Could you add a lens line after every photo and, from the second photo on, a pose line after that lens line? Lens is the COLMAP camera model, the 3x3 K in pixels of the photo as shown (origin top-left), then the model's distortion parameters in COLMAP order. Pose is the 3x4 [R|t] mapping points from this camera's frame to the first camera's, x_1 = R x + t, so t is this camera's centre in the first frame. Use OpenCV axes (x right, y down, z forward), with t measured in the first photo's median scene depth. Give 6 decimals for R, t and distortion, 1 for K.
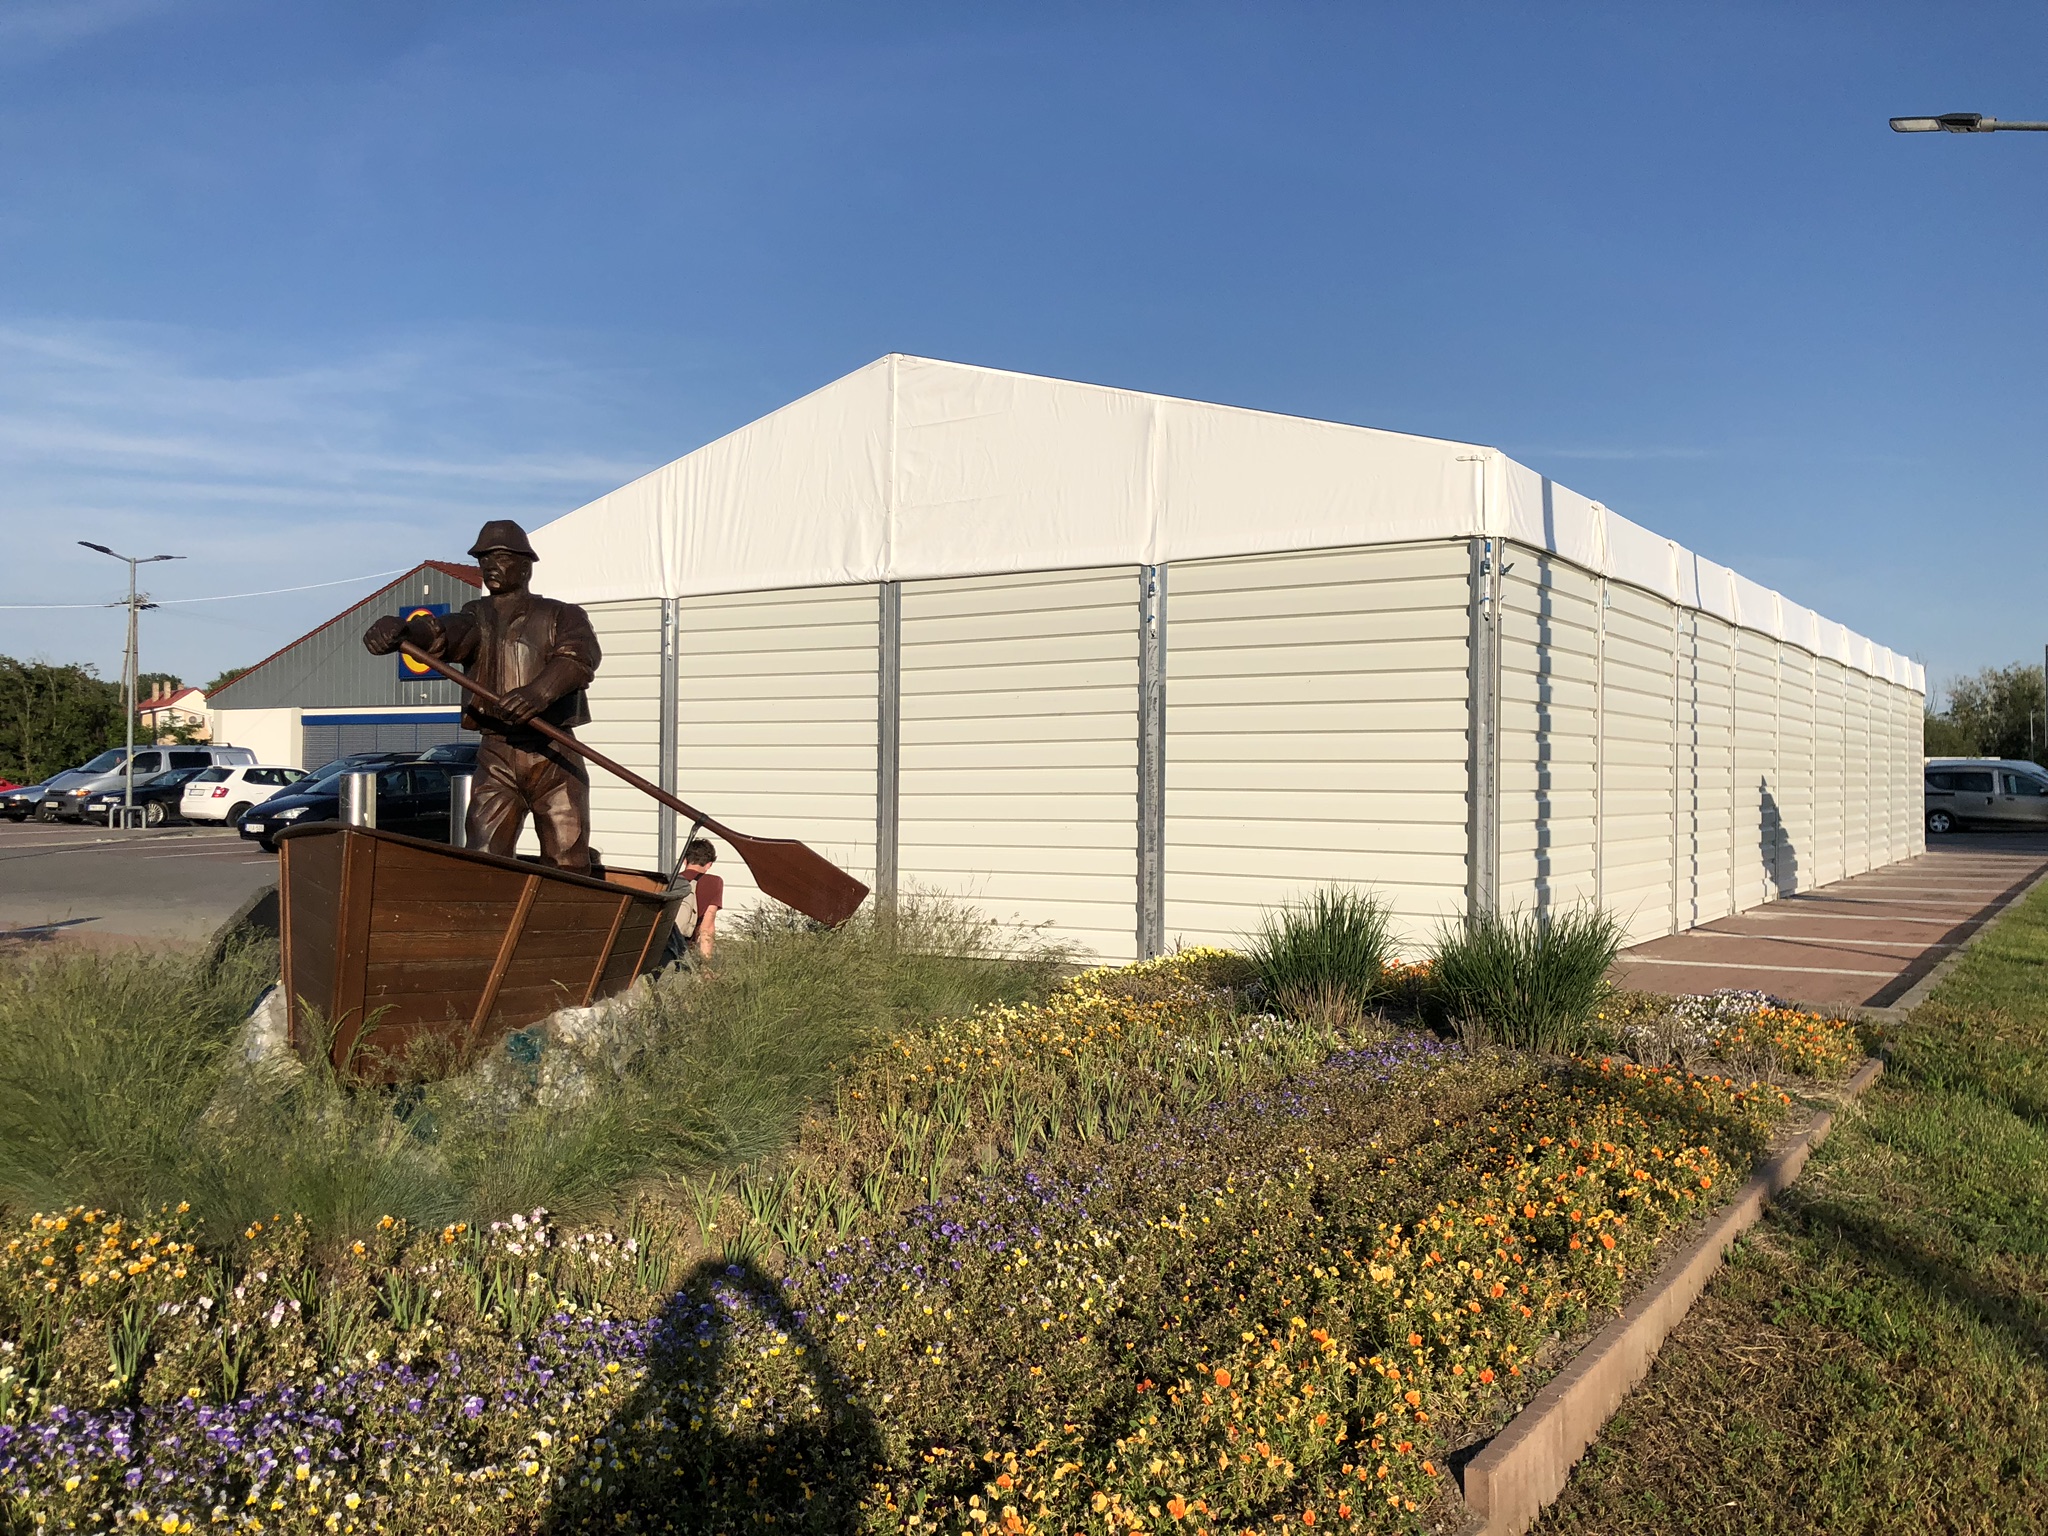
lens RADIAL K [[1672.8, 0, 1020.7], [0, 1672.8, 753.5], [0, 0, 1]] dist [0.026207, -0.018137]
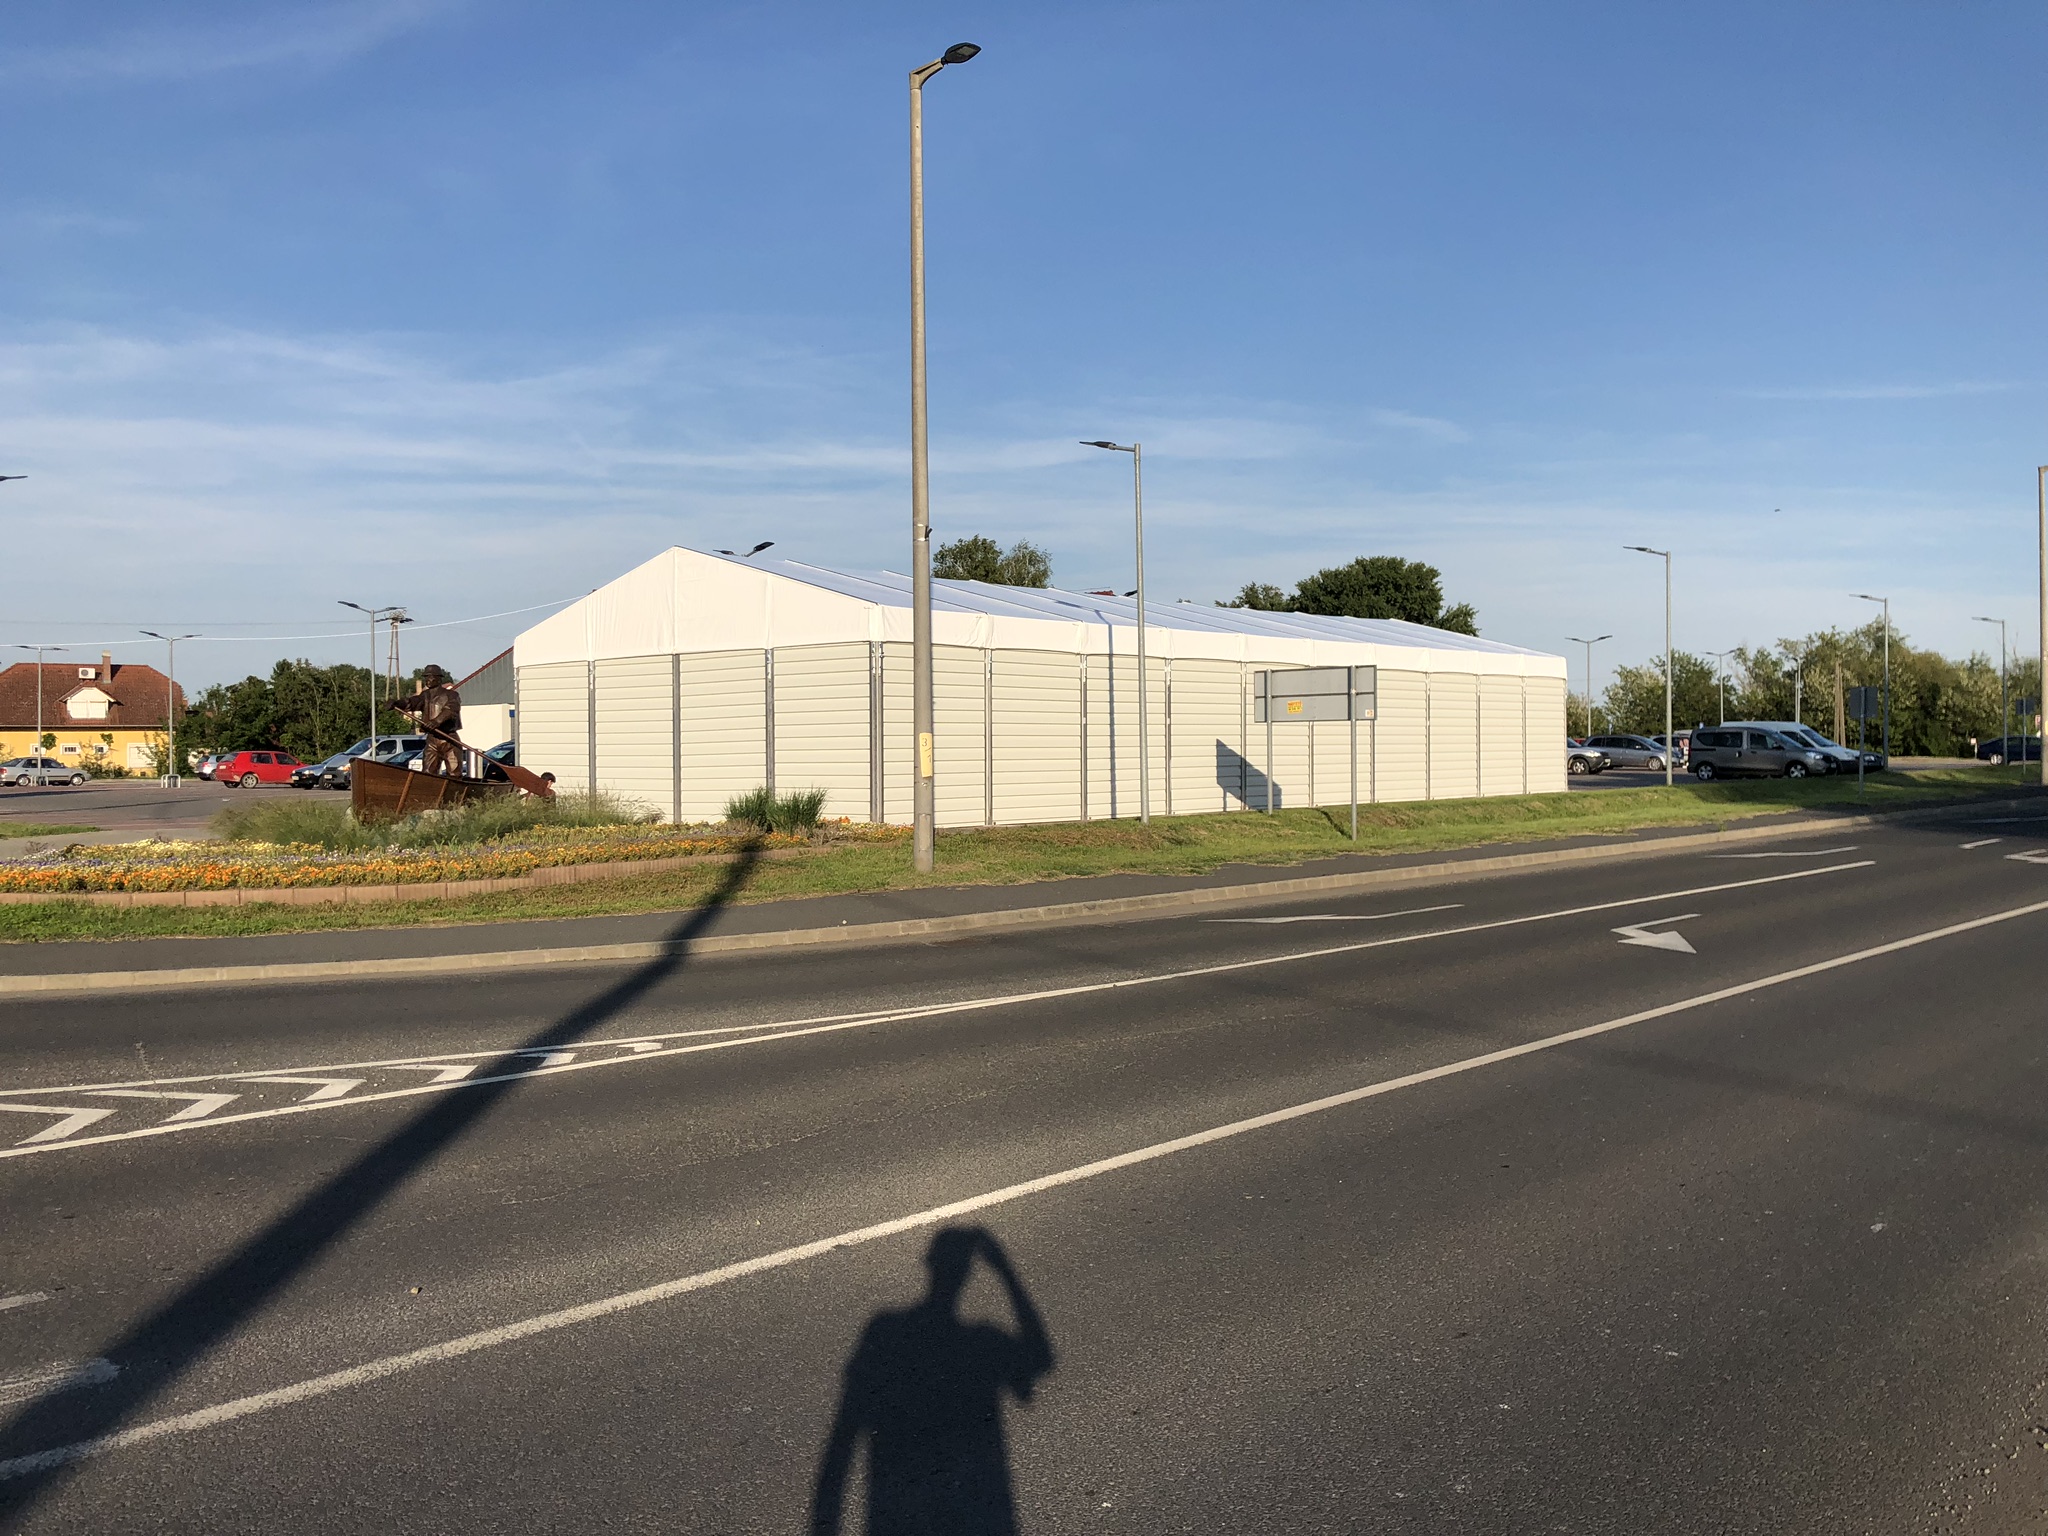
lens RADIAL K [[1672.8, 0, 1024.9], [0, 1672.8, 781.6], [0, 0, 1]] dist [0.026207, -0.018137]
pose [[0.990298, -0.013211, -0.138332, 0.240108], [0.017636, 0.999369, 0.030818, 0.000090], [0.137837, -0.032959, 0.989906, -0.385066]]
